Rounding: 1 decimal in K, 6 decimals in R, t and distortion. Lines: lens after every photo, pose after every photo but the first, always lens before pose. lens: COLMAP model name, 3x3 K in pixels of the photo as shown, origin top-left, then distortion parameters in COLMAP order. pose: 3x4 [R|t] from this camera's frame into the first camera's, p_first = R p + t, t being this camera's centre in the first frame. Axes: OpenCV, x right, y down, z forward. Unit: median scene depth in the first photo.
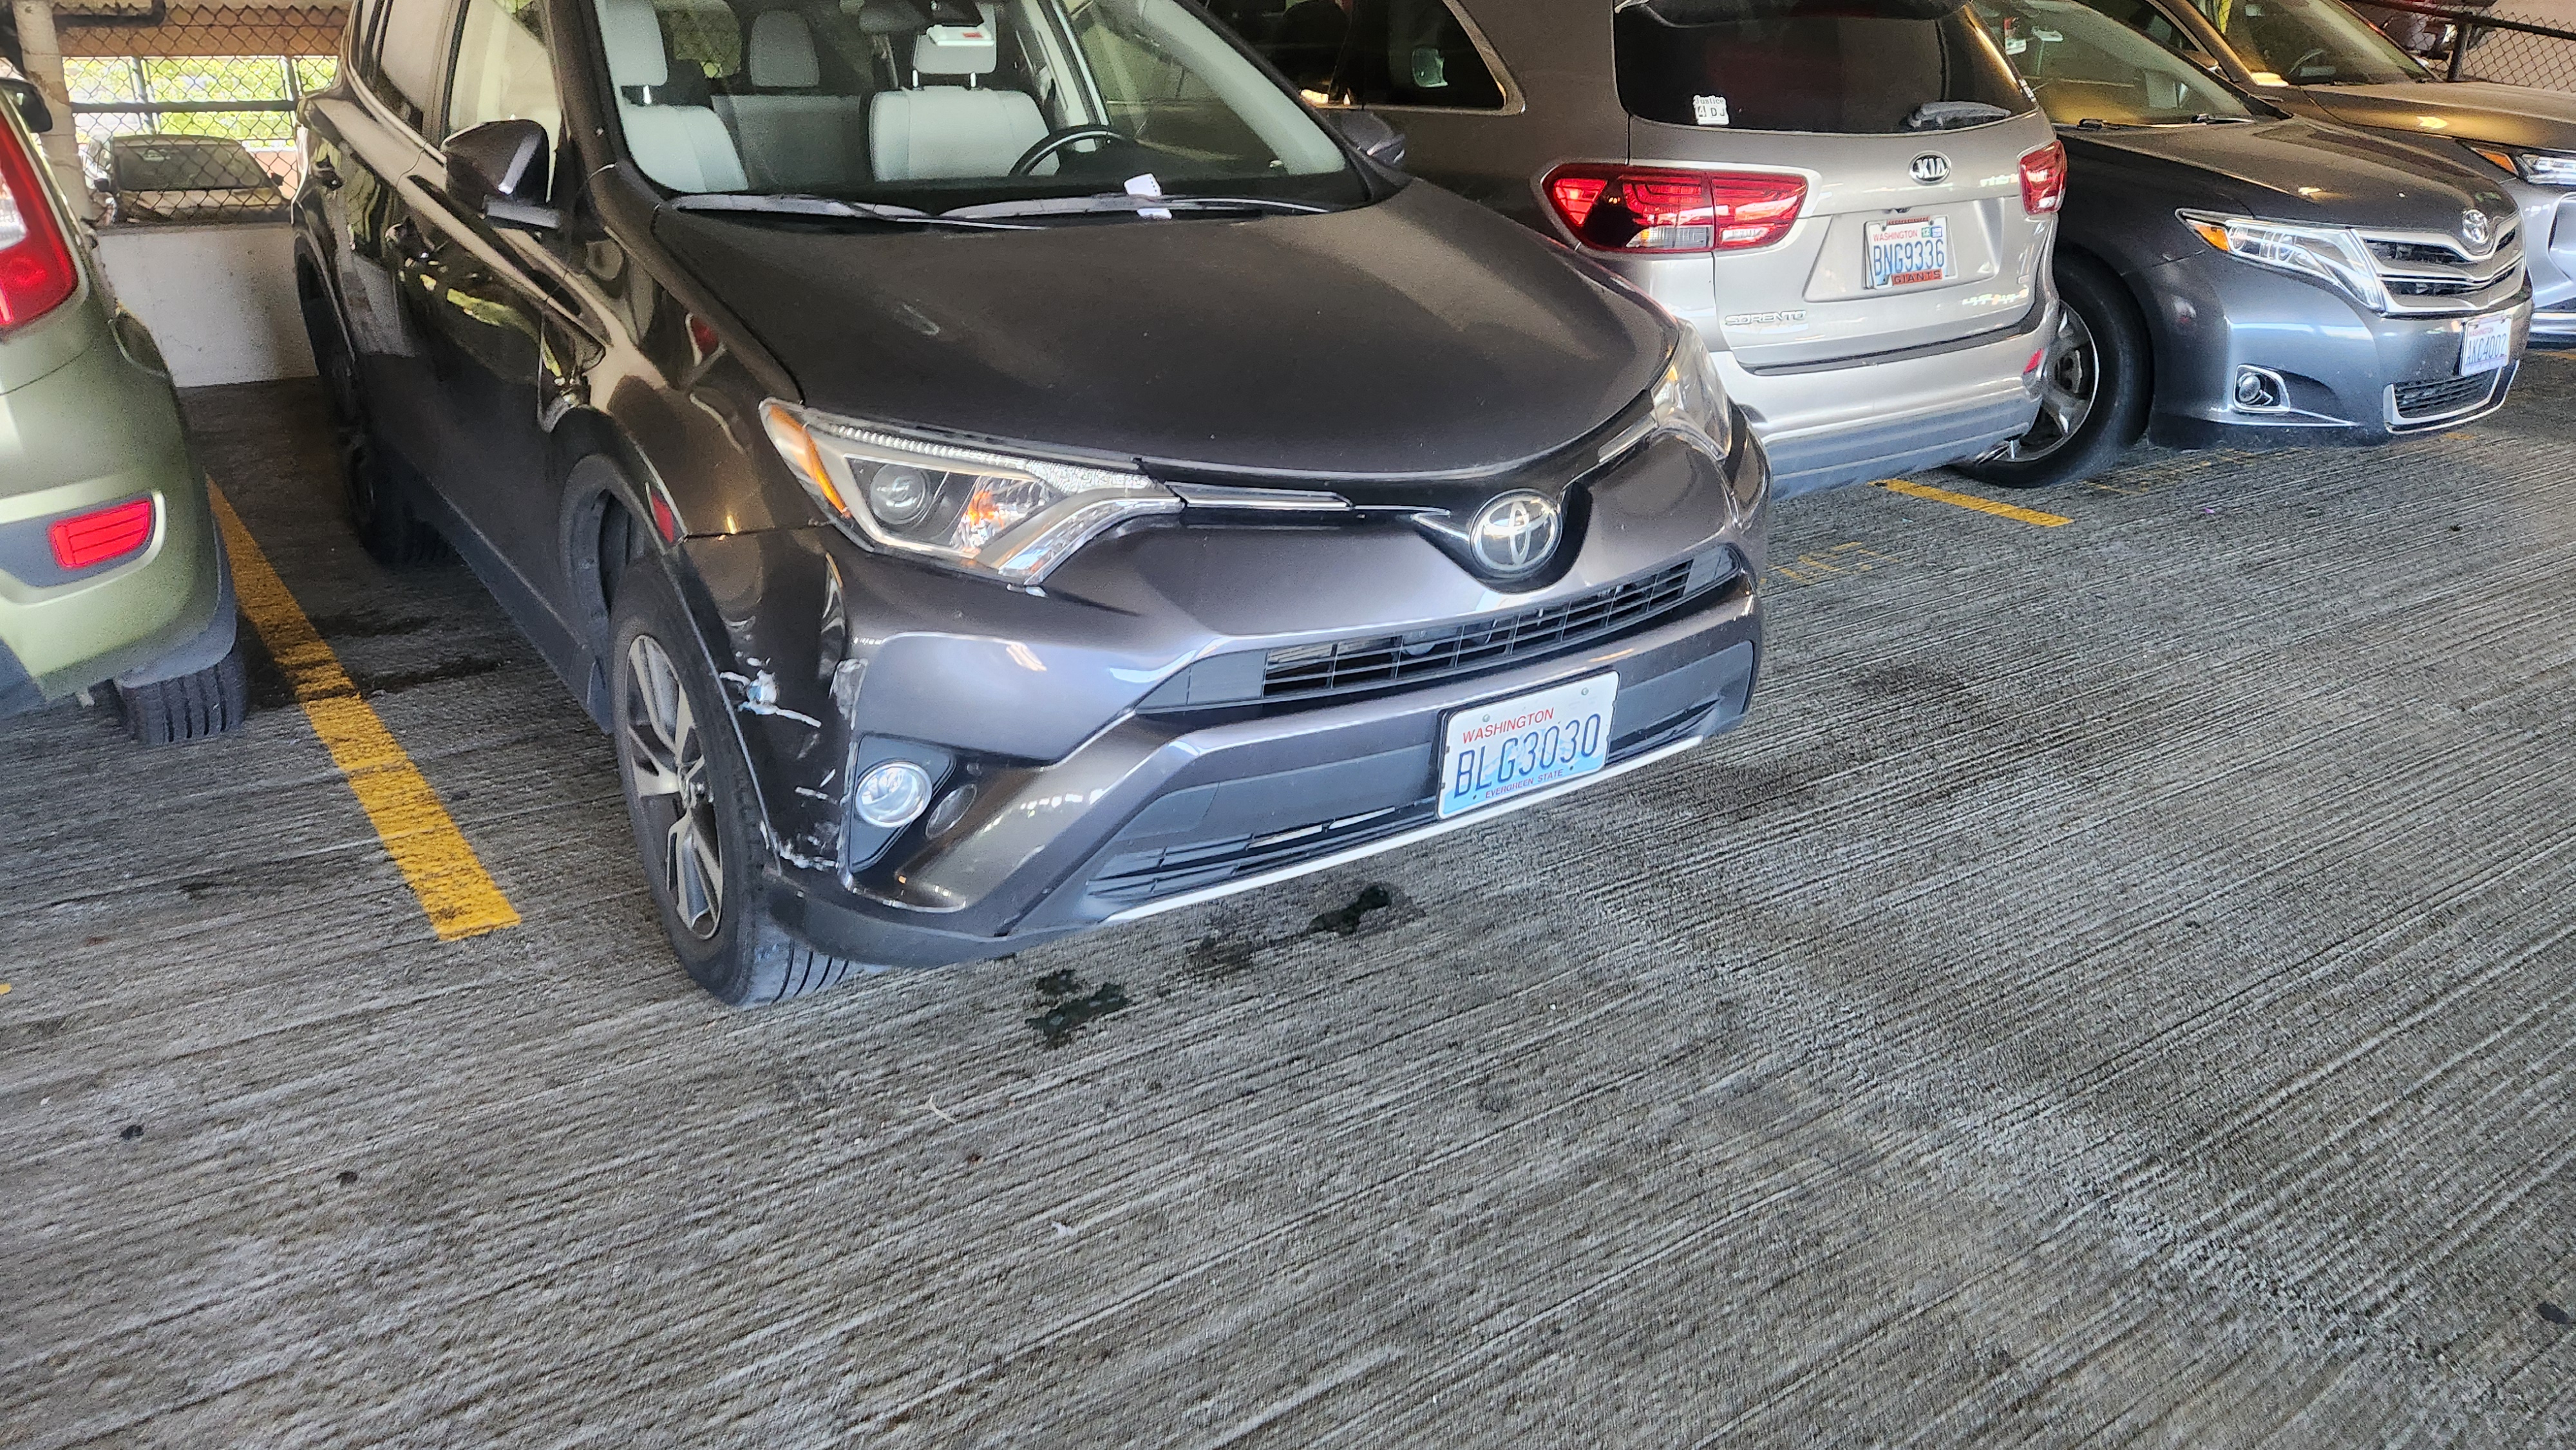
lens RADIAL K [[1730.6, 0, 1236.1], [0, 1730.6, 690.9], [0, 0, 1]] dist [0.067672, -0.055158]
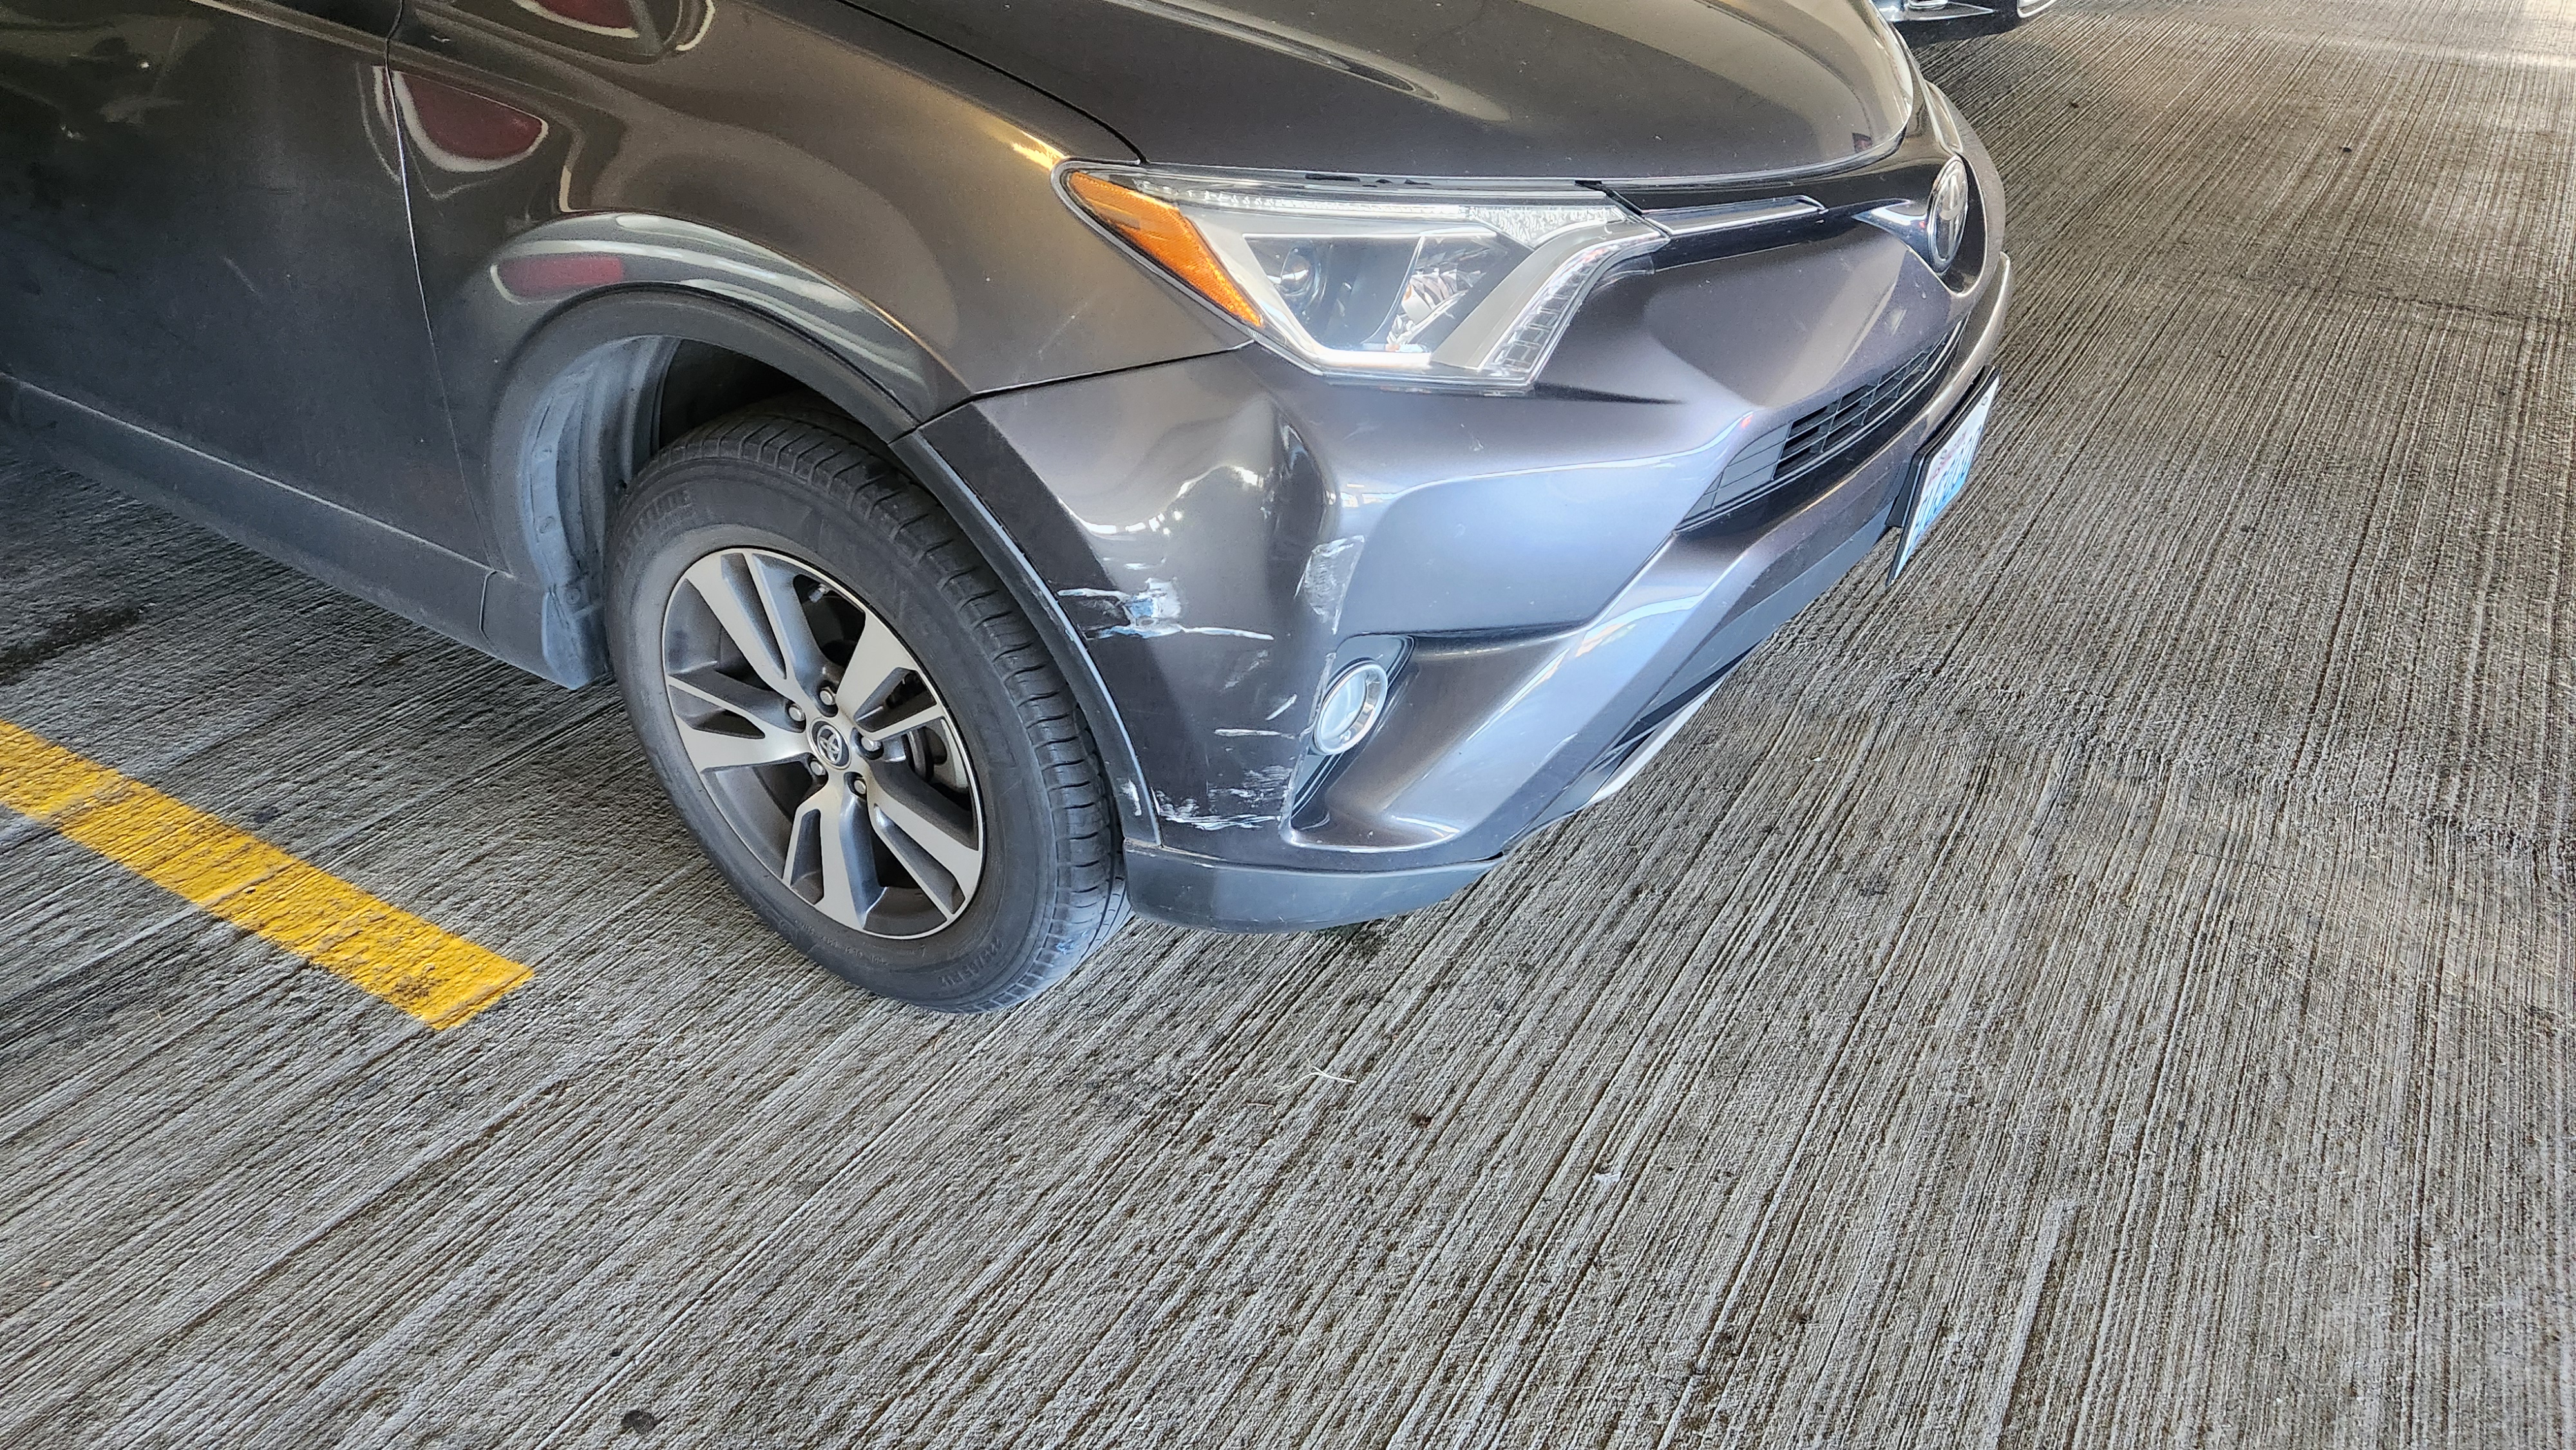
lens RADIAL K [[1730.6, 0, 1244.5], [0, 1730.6, 728.0], [0, 0, 1]] dist [0.067672, -0.055158]
pose [[0.920003, -0.226005, 0.320181, -0.394631], [0.161629, 0.963064, 0.215369, -0.079435], [-0.357029, -0.146390, 0.922551, 0.291264]]
